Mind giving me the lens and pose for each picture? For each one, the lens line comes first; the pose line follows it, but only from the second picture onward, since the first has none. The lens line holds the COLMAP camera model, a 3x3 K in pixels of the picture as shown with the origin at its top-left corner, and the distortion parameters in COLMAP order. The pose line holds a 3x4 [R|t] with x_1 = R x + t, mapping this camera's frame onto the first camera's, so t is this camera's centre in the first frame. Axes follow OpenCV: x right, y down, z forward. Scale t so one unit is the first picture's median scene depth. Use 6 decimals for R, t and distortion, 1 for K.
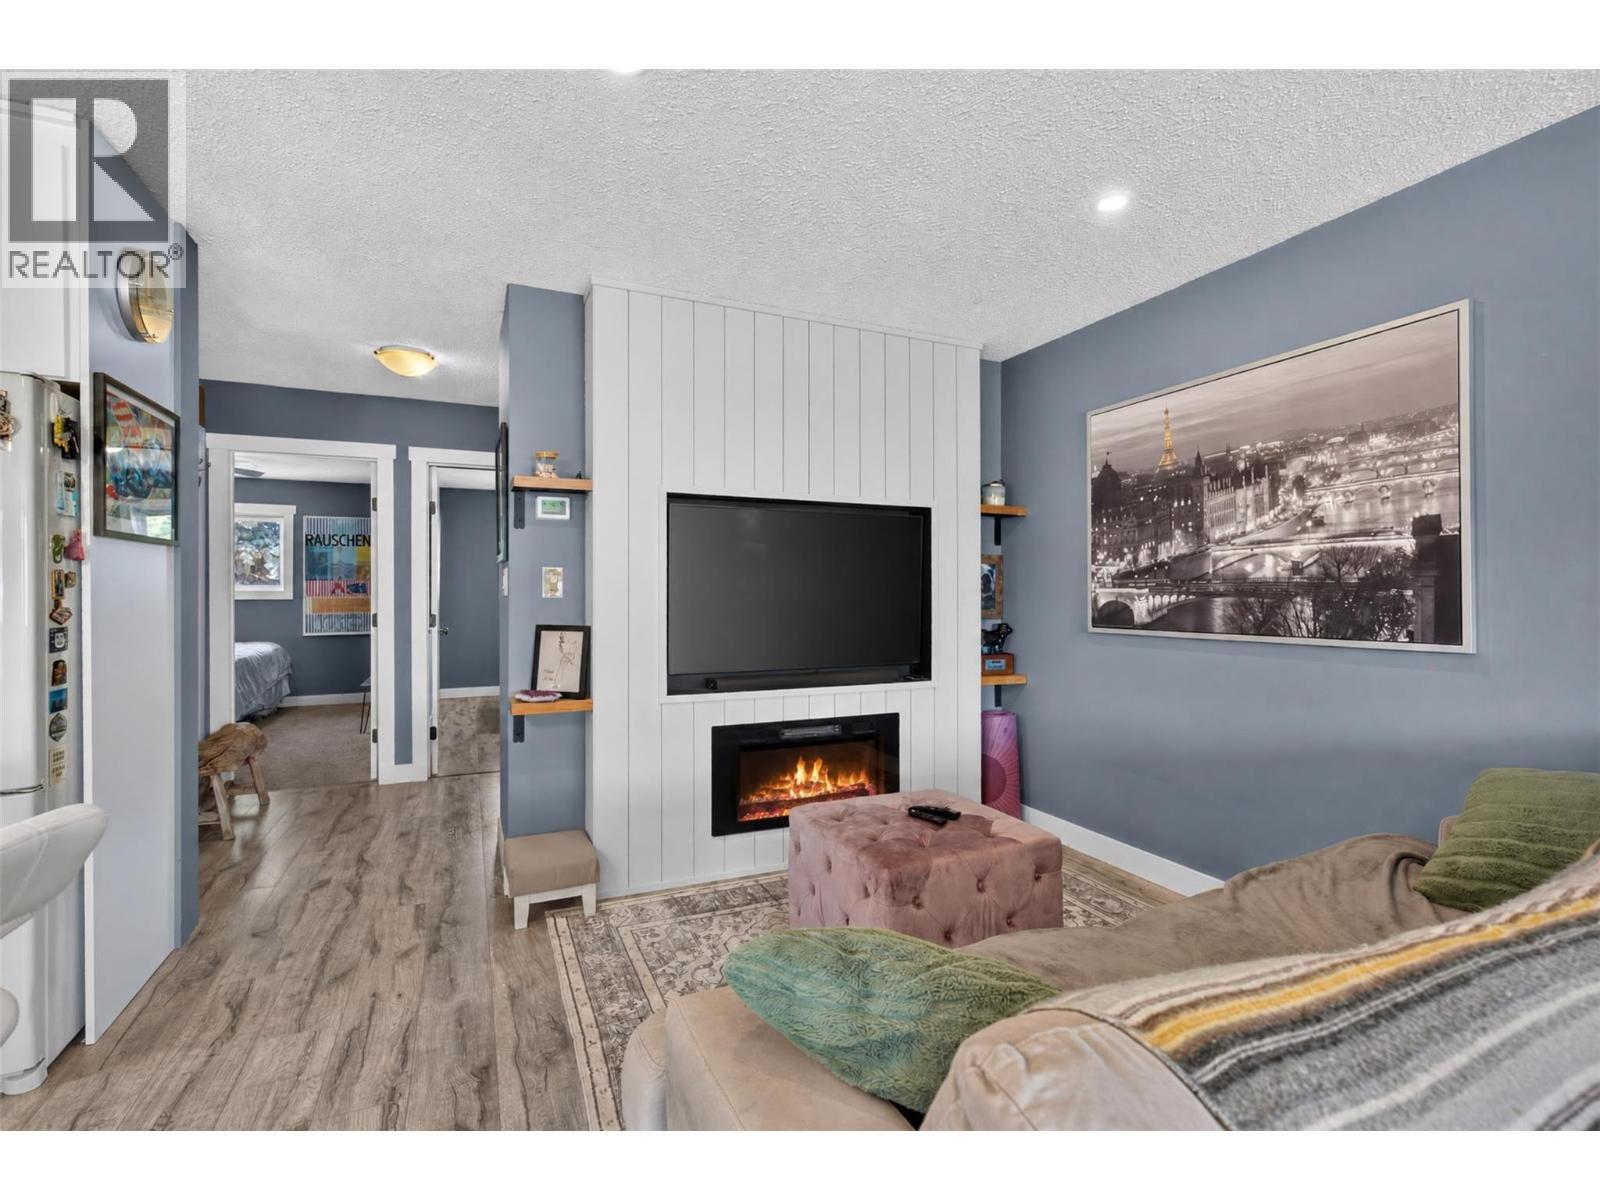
lens RADIAL K [[718.5, 0, 800.0], [0, 718.5, 600.0], [0, 0, 1]] dist [-0.027831, 0.000433]
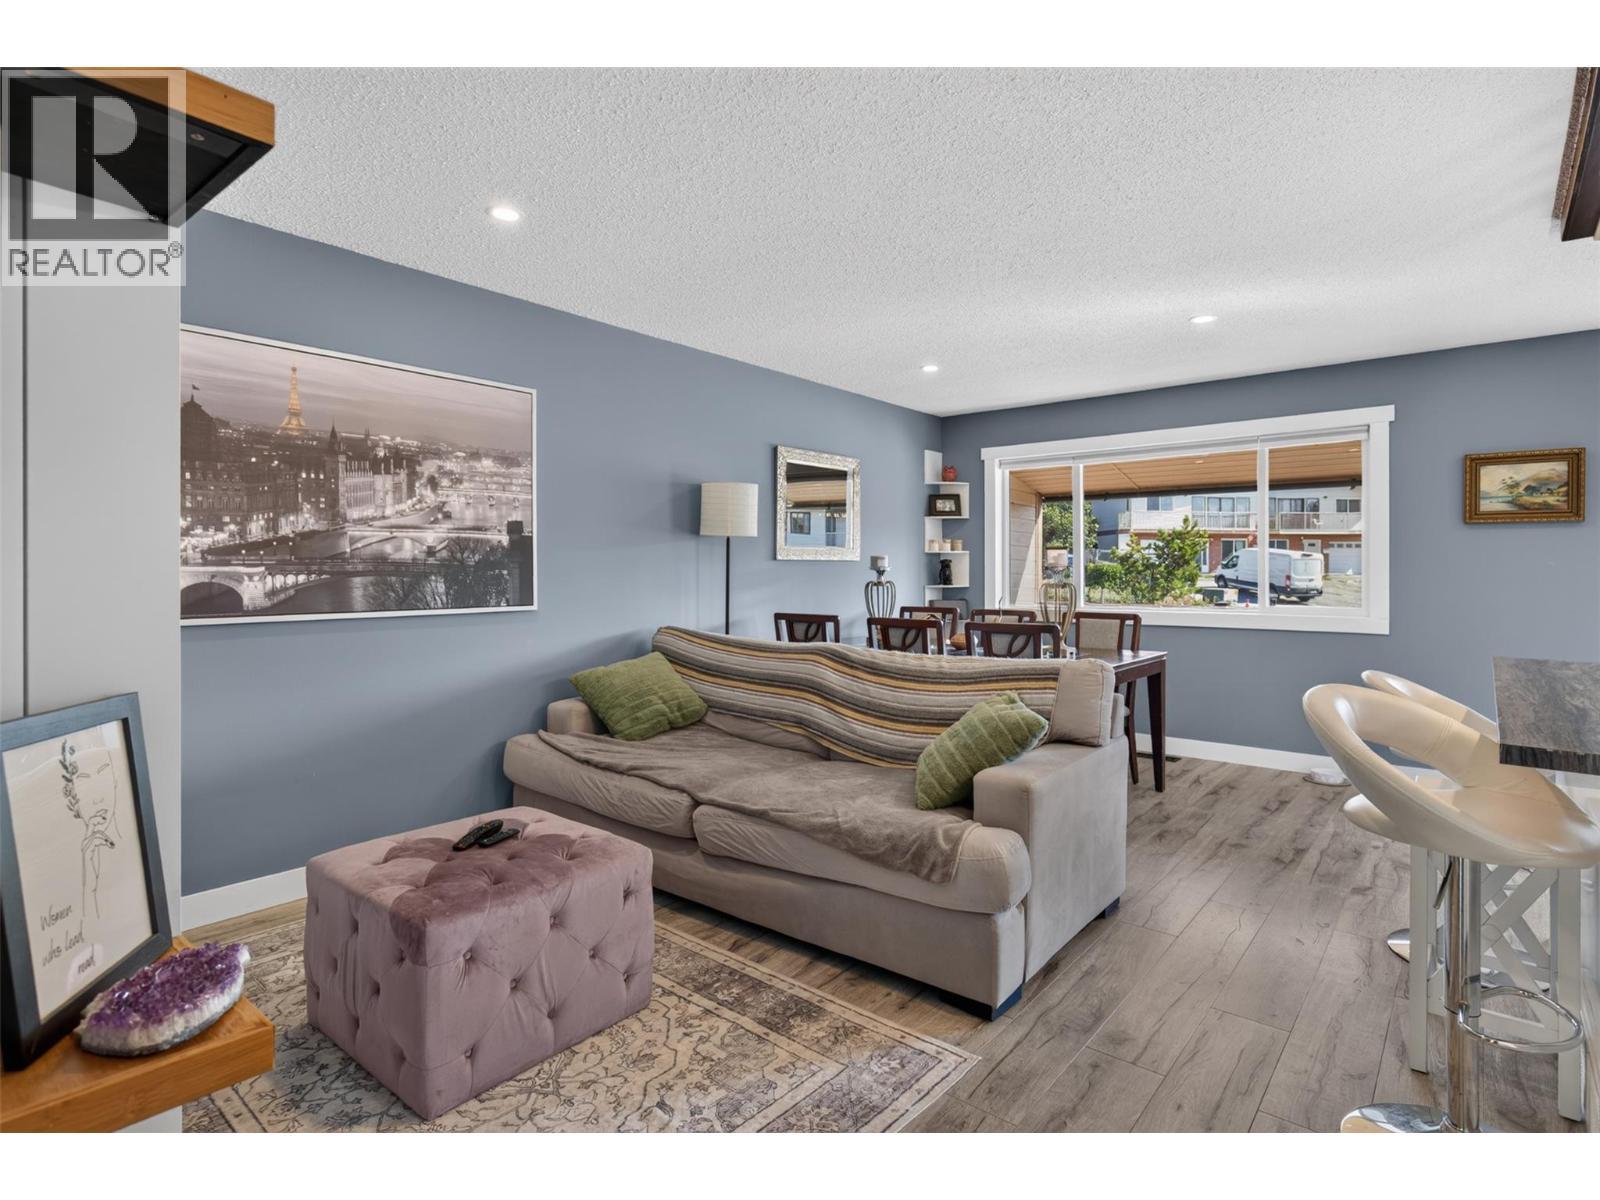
lens RADIAL K [[830.8, 0, 798.2], [0, 830.8, 560.3], [0, 0, 1]] dist [-0.001046, 0.000351]
pose [[-0.445971, 0.008240, 0.895009, -0.754269], [0.004469, 0.999966, -0.006979, -0.015866], [-0.895036, 0.000887, -0.445993, 0.967099]]
